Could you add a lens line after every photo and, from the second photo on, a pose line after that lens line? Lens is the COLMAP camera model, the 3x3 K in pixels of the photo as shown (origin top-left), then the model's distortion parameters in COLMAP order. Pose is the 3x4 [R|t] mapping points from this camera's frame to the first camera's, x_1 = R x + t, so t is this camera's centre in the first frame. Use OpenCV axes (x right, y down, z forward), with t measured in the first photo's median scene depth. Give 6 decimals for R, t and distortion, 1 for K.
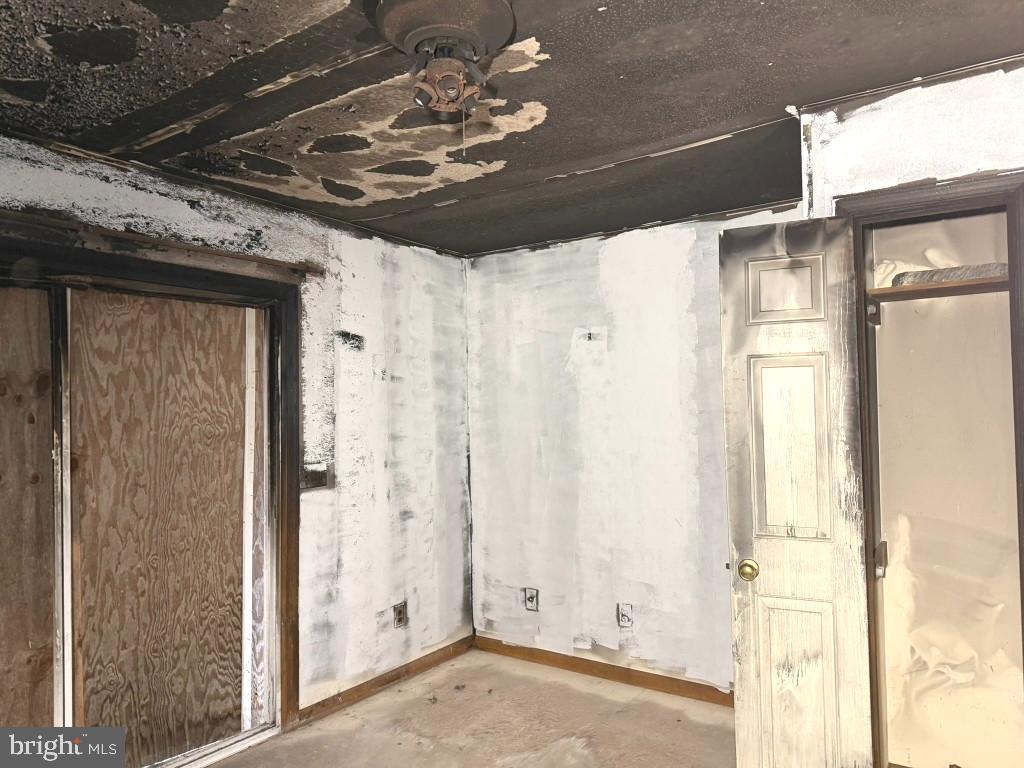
lens RADIAL K [[692.8, 0, 512.0], [0, 692.8, 384.0], [0, 0, 1]] dist [0.064031, -0.098735]
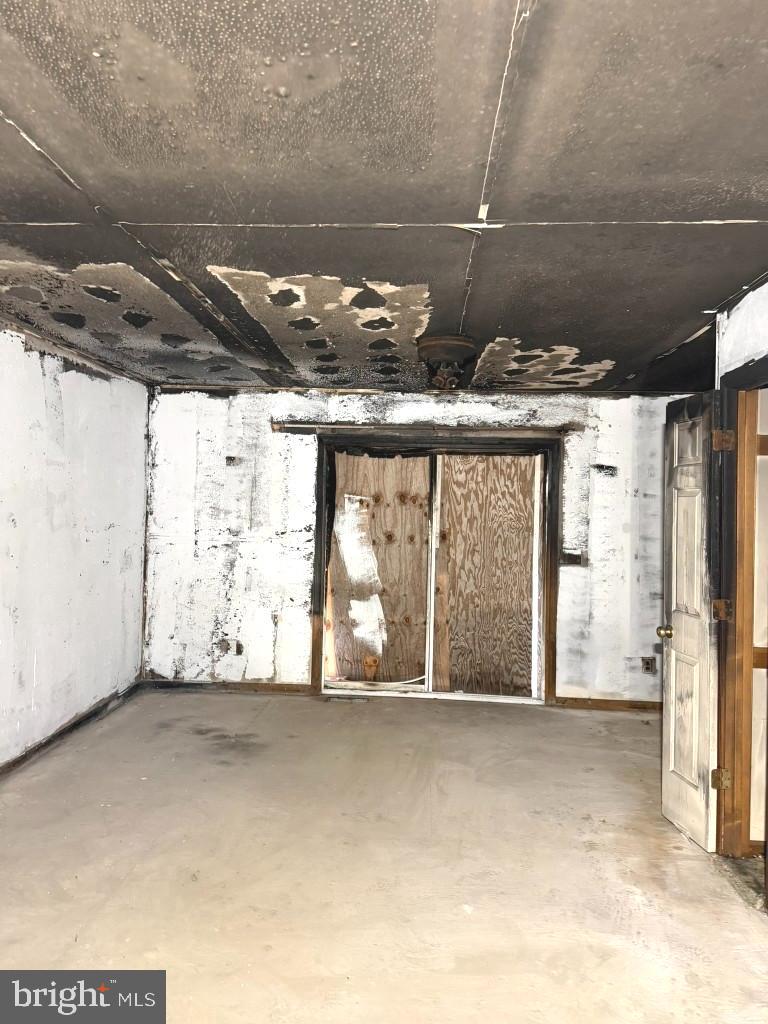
lens RADIAL K [[692.8, 0, 384.0], [0, 692.8, 512.0], [0, 0, 1]] dist [0.064031, -0.098735]
pose [[0.515531, 0.032274, -0.856263, 0.916313], [-0.001860, 0.999330, 0.036546, -0.030880], [0.856869, -0.017249, 0.515246, -0.201676]]
